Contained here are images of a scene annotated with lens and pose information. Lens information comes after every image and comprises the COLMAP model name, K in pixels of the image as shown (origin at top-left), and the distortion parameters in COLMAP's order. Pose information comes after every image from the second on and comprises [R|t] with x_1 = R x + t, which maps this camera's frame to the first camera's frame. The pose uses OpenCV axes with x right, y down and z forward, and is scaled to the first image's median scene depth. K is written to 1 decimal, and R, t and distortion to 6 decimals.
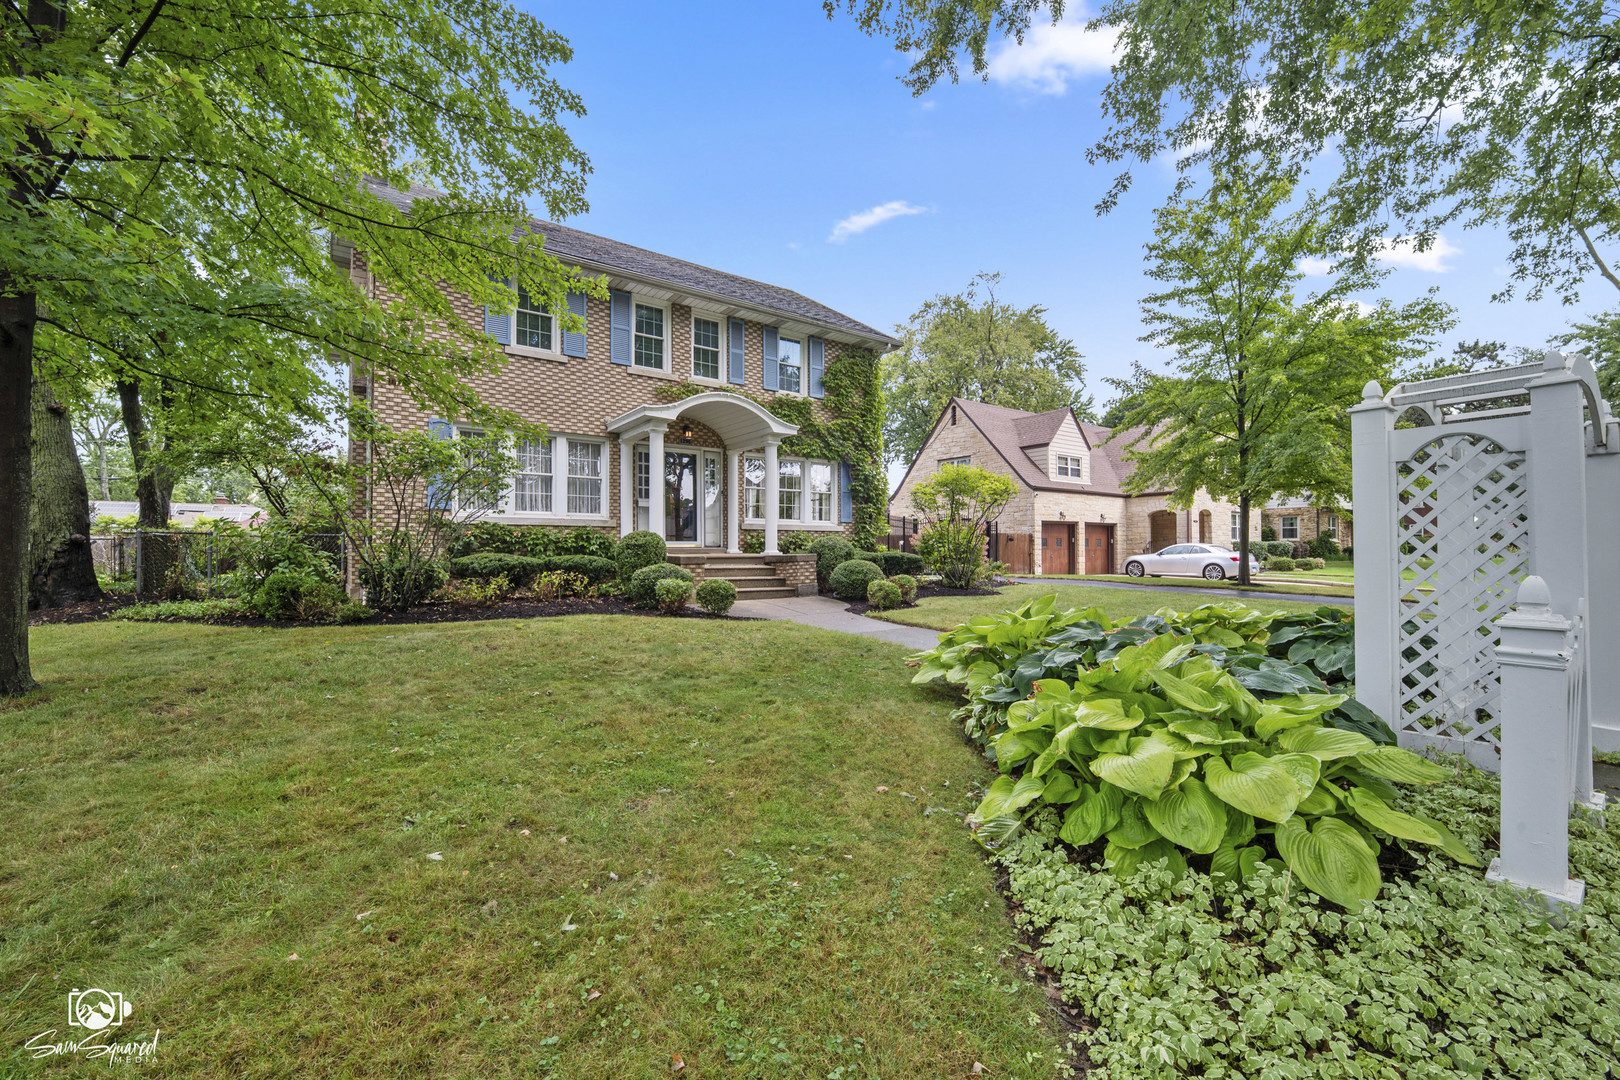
lens RADIAL K [[667.5, 0, 803.6], [0, 667.5, 543.0], [0, 0, 1]] dist [-0.015635, -0.000125]
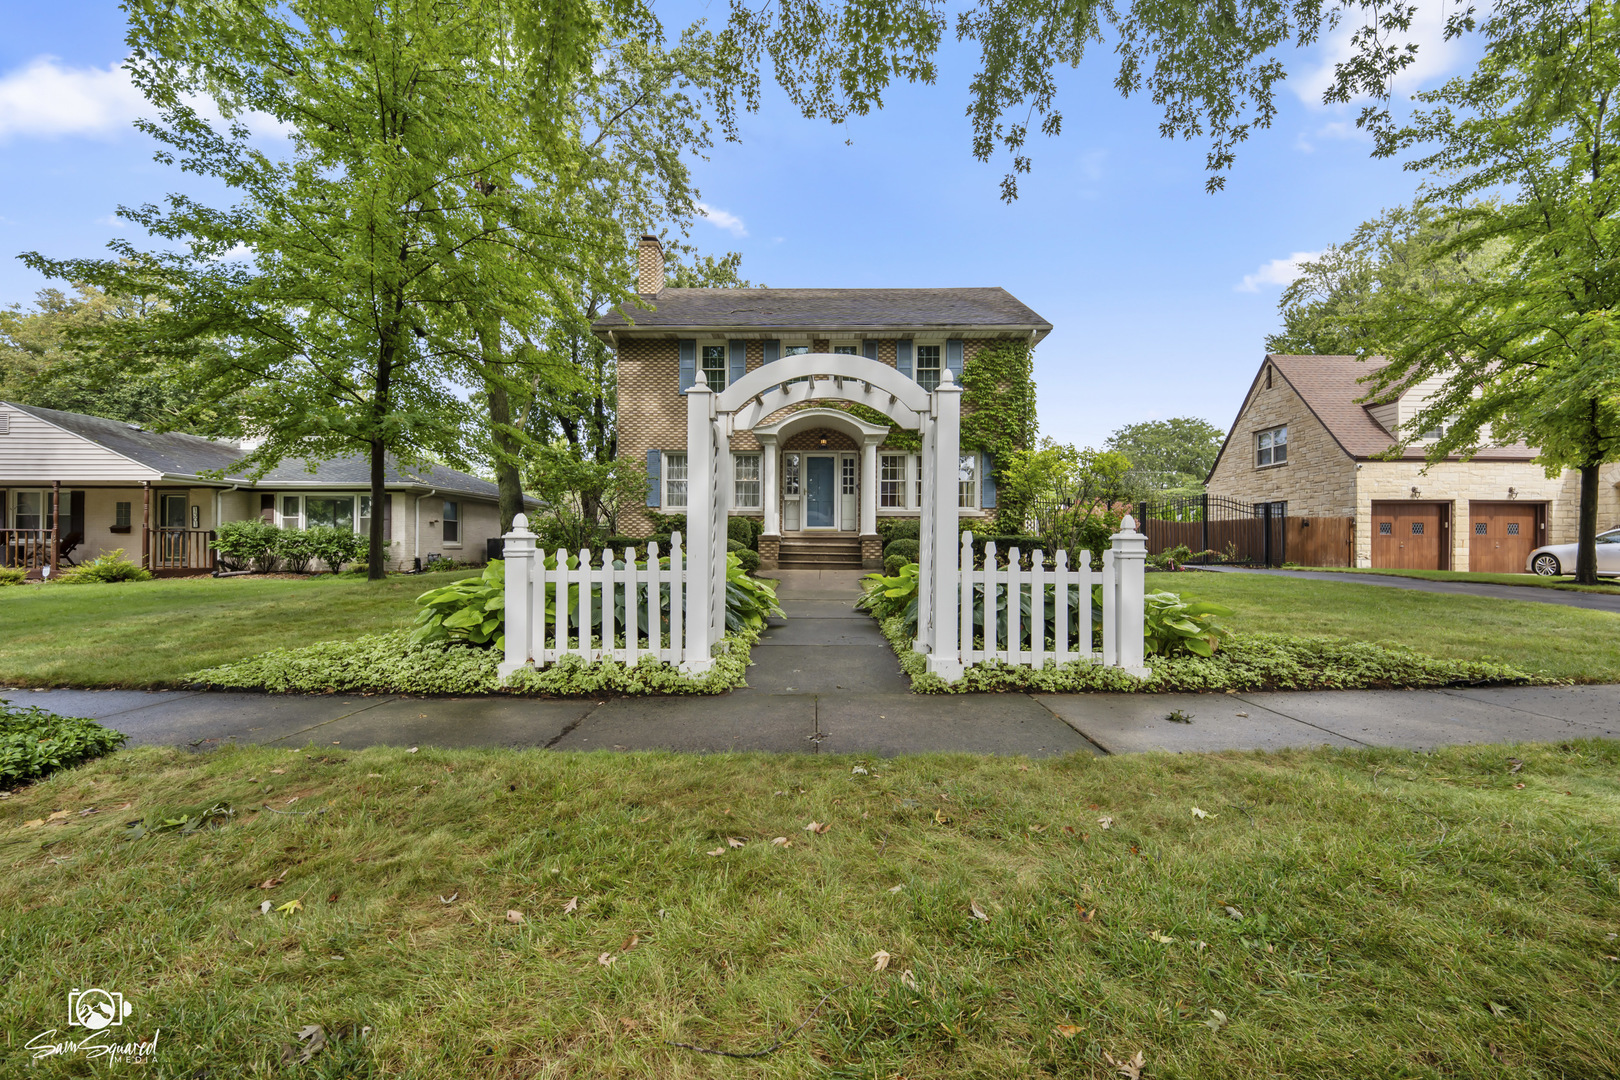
lens RADIAL K [[667.5, 0, 803.6], [0, 667.5, 543.0], [0, 0, 1]] dist [-0.015635, -0.000125]
pose [[0.787955, 0.003699, -0.615722, 0.324315], [0.000491, 0.999978, 0.006635, 0.011726], [0.615733, -0.005530, 0.787936, -0.010111]]
